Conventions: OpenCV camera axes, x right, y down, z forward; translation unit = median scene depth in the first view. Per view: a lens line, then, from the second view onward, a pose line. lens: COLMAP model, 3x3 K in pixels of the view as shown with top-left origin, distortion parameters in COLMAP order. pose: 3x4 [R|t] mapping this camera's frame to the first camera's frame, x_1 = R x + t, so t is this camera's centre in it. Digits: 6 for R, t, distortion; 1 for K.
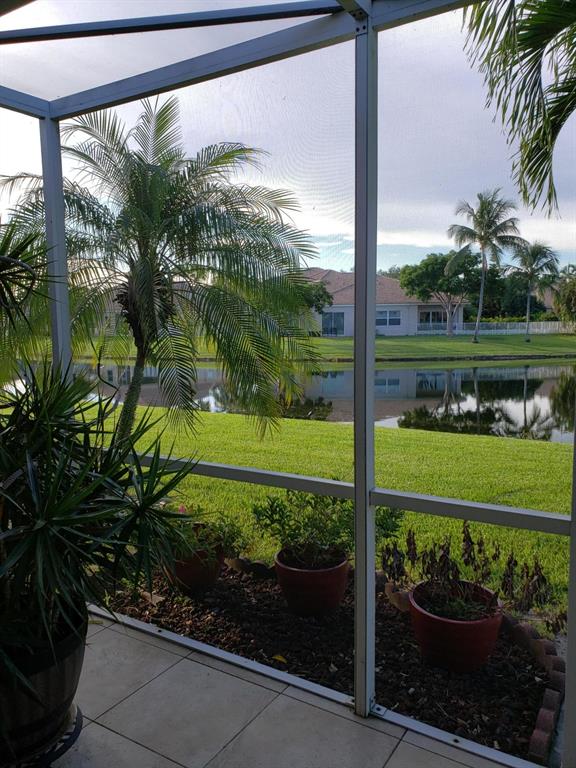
lens RADIAL K [[602.3, 0, 289.1], [0, 602.3, 382.9], [0, 0, 1]] dist [0.031060, -0.028486]
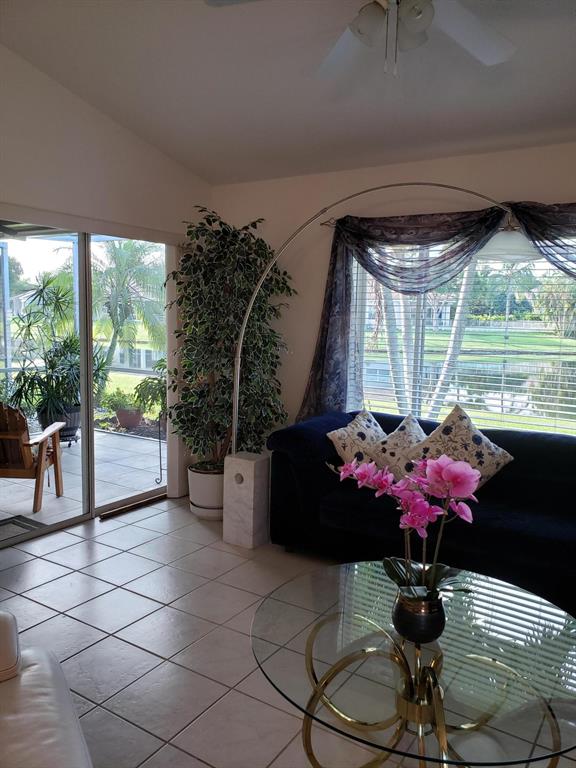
lens RADIAL K [[602.3, 0, 287.7], [0, 602.3, 379.5], [0, 0, 1]] dist [0.031060, -0.028486]
pose [[0.999157, 0.035356, -0.020845, 0.449528], [-0.035124, 0.999318, 0.011400, 0.083737], [0.021234, -0.010658, 0.999718, -1.210675]]
